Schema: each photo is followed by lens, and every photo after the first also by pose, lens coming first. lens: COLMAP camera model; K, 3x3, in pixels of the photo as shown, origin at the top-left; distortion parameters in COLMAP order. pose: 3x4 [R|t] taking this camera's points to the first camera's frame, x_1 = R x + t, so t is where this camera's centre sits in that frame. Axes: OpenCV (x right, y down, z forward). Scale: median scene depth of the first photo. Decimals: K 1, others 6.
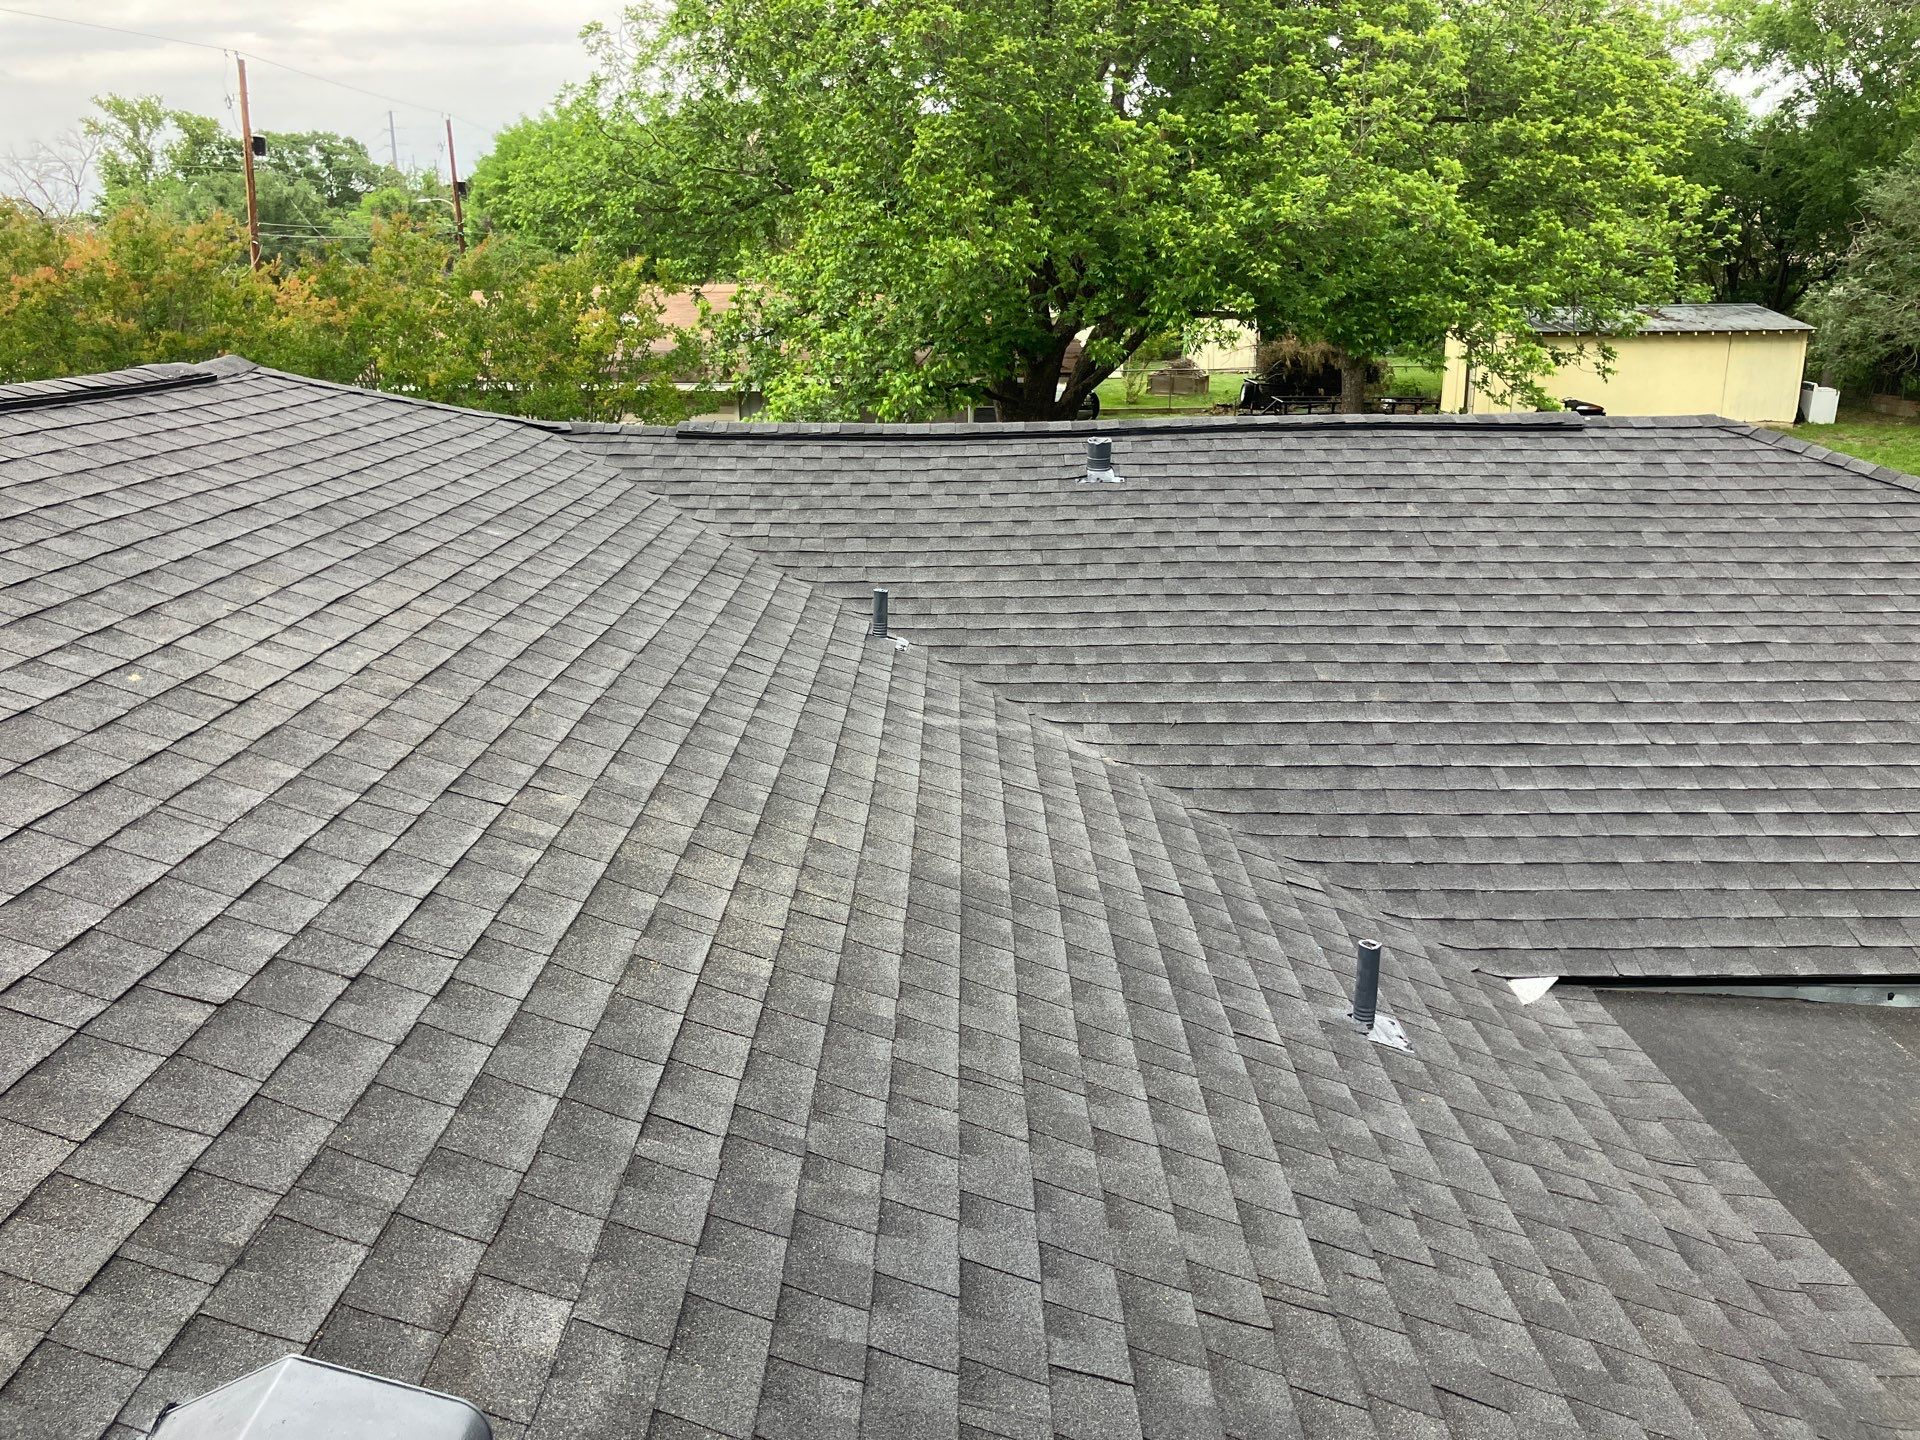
lens RADIAL K [[1520.0, 0, 960.0], [0, 1520.0, 720.0], [0, 0, 1]] dist [0.010586, -0.037050]
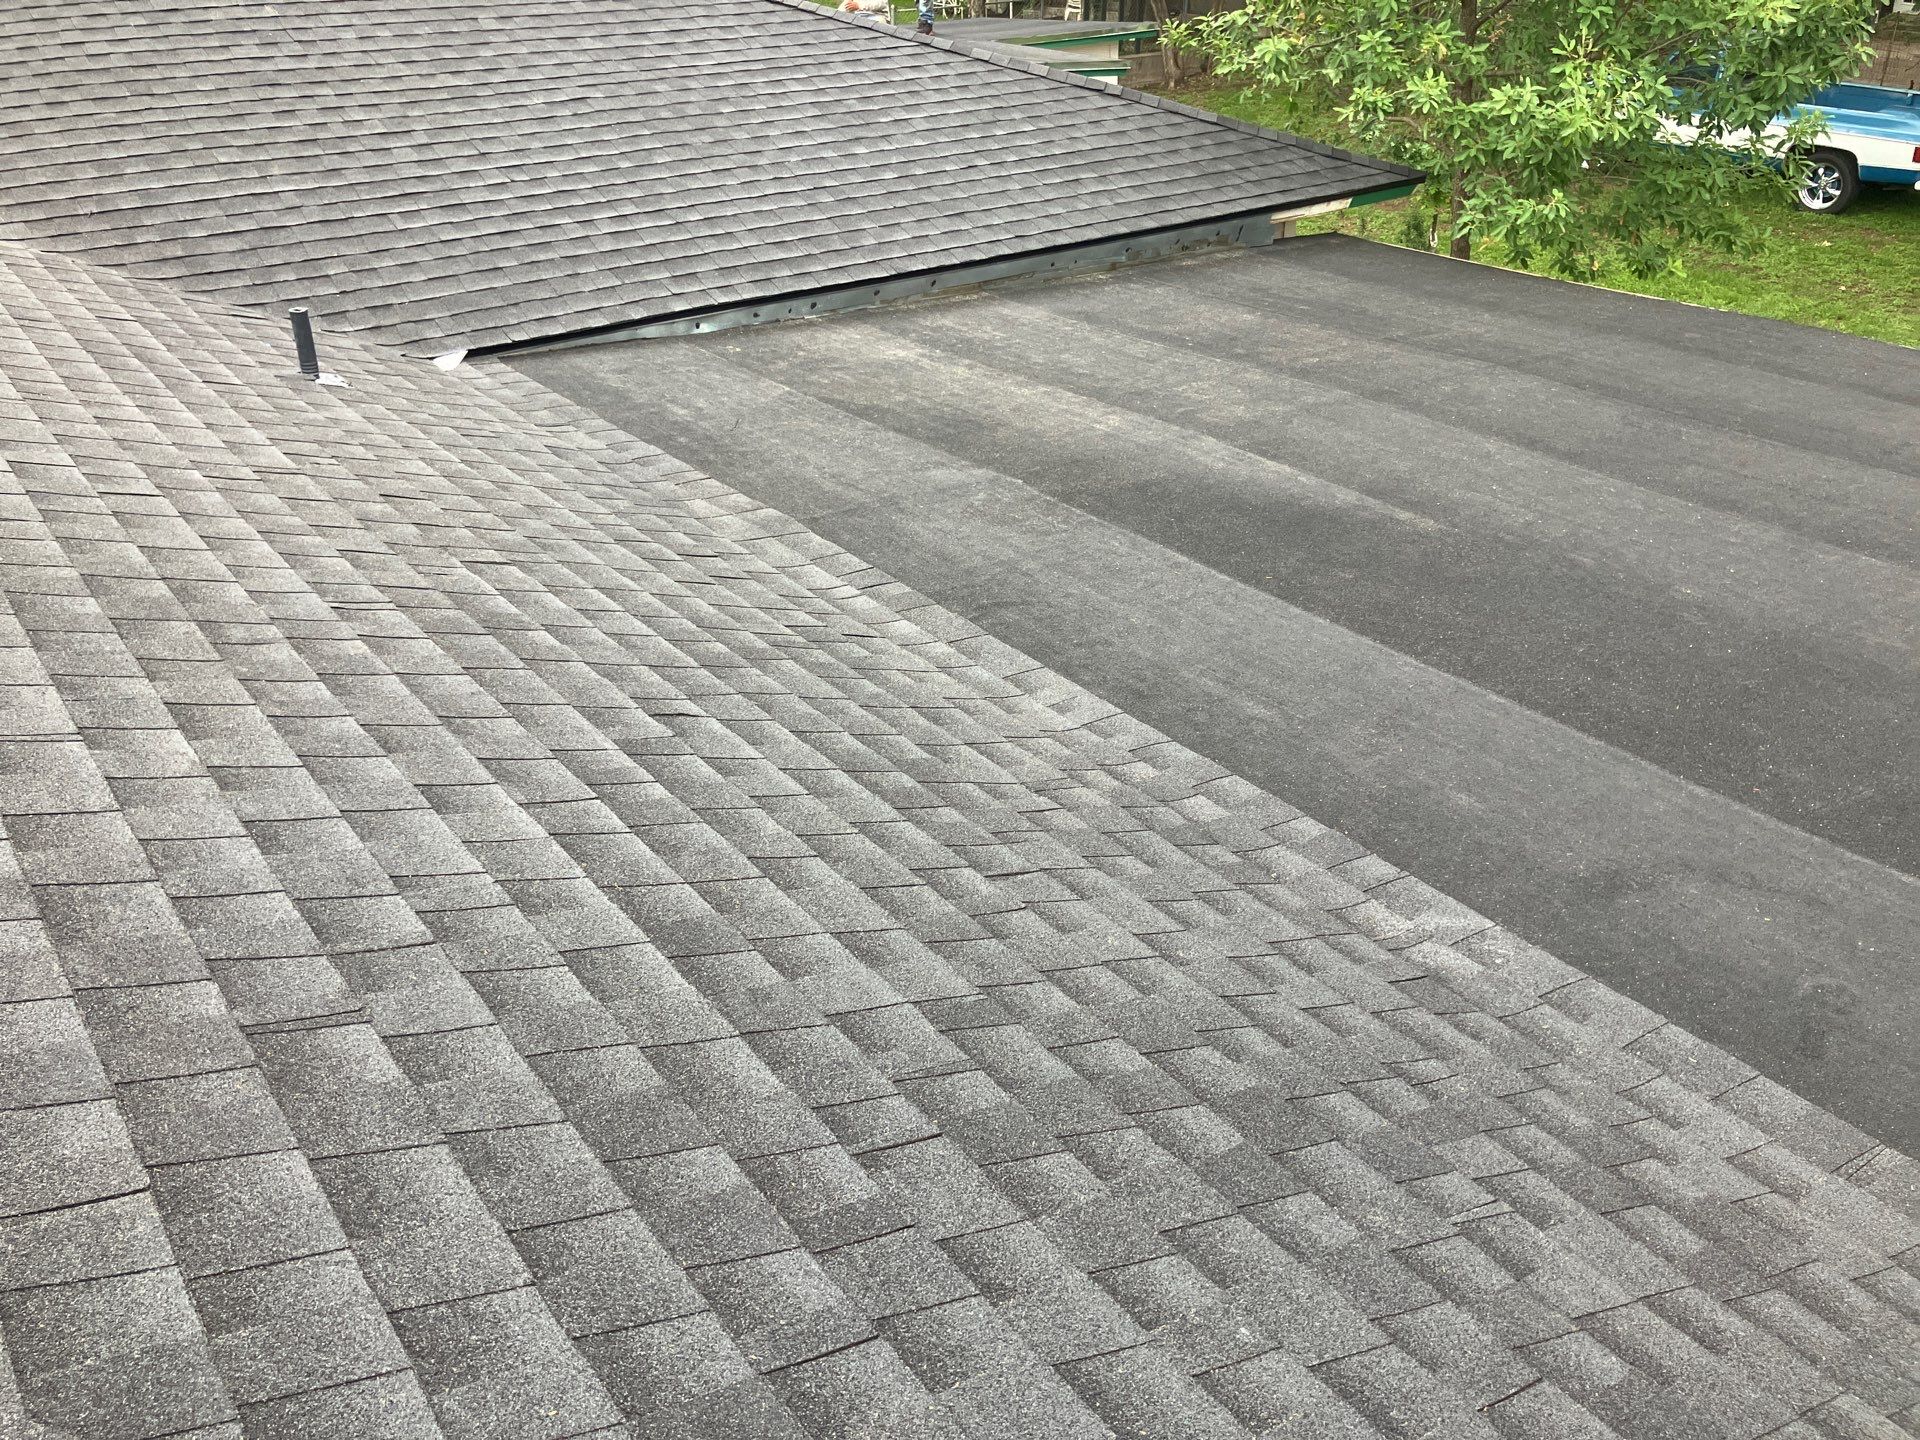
lens RADIAL K [[1520.0, 0, 960.0], [0, 1520.0, 720.0], [0, 0, 1]] dist [0.010586, -0.037050]
pose [[0.791547, -0.301531, 0.531537, -0.052326], [0.164324, 0.942778, 0.290115, 0.131833], [-0.588601, -0.142296, 0.795802, -0.278665]]
